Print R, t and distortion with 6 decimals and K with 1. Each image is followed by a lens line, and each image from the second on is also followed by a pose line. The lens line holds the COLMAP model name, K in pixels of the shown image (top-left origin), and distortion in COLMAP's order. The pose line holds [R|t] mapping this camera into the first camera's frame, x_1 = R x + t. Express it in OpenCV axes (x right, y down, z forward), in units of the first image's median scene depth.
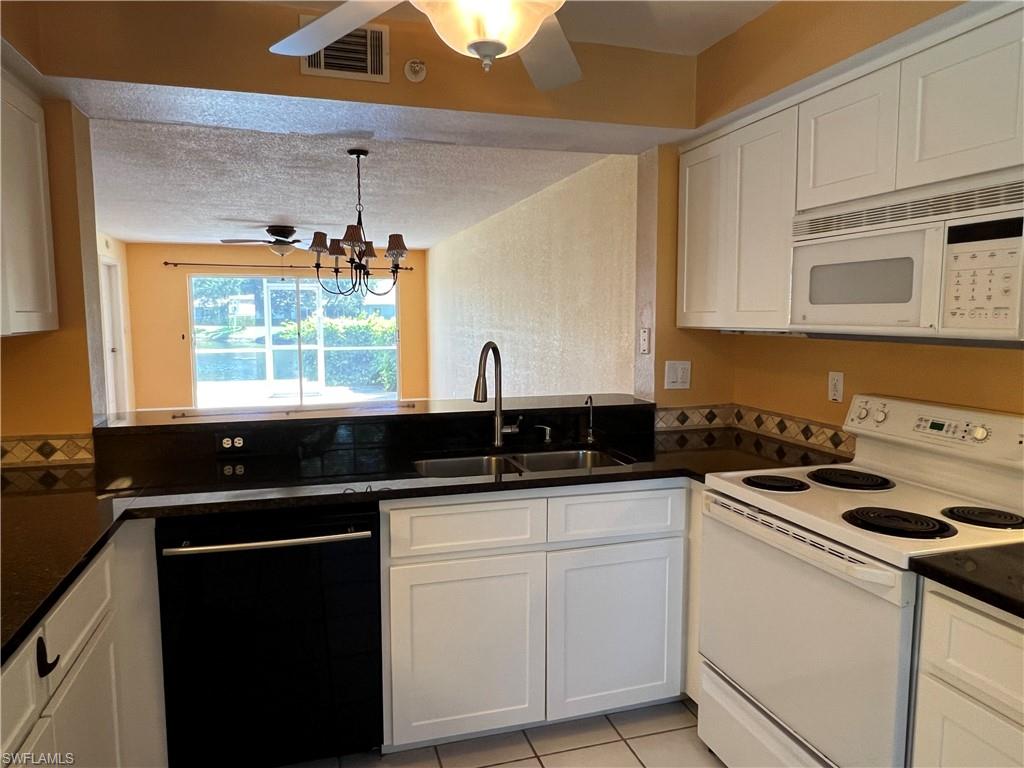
lens RADIAL K [[685.1, 0, 512.0], [0, 685.1, 384.0], [0, 0, 1]] dist [-0.001873, -0.000226]
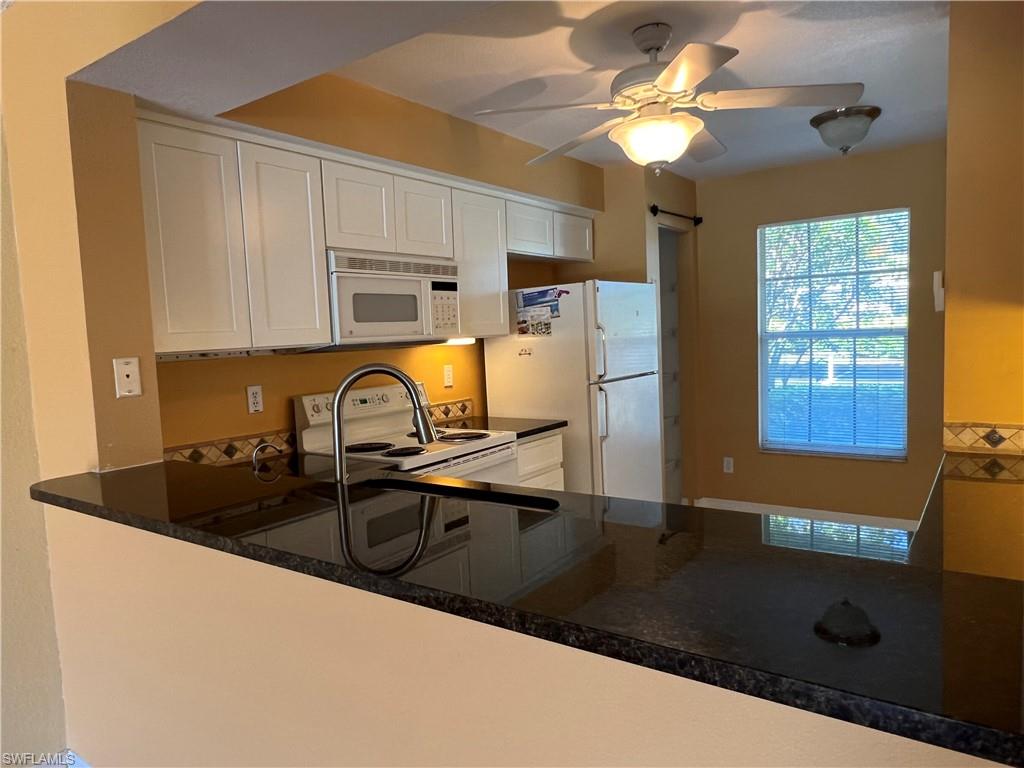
lens RADIAL K [[658.0, 0, 512.0], [0, 658.0, 384.0], [0, 0, 1]] dist [0.000130, 0.001554]
pose [[-0.601064, -0.032637, 0.798534, -0.821612], [0.129546, 0.981973, 0.137645, -0.146761], [-0.788631, 0.186181, -0.586001, 1.660376]]
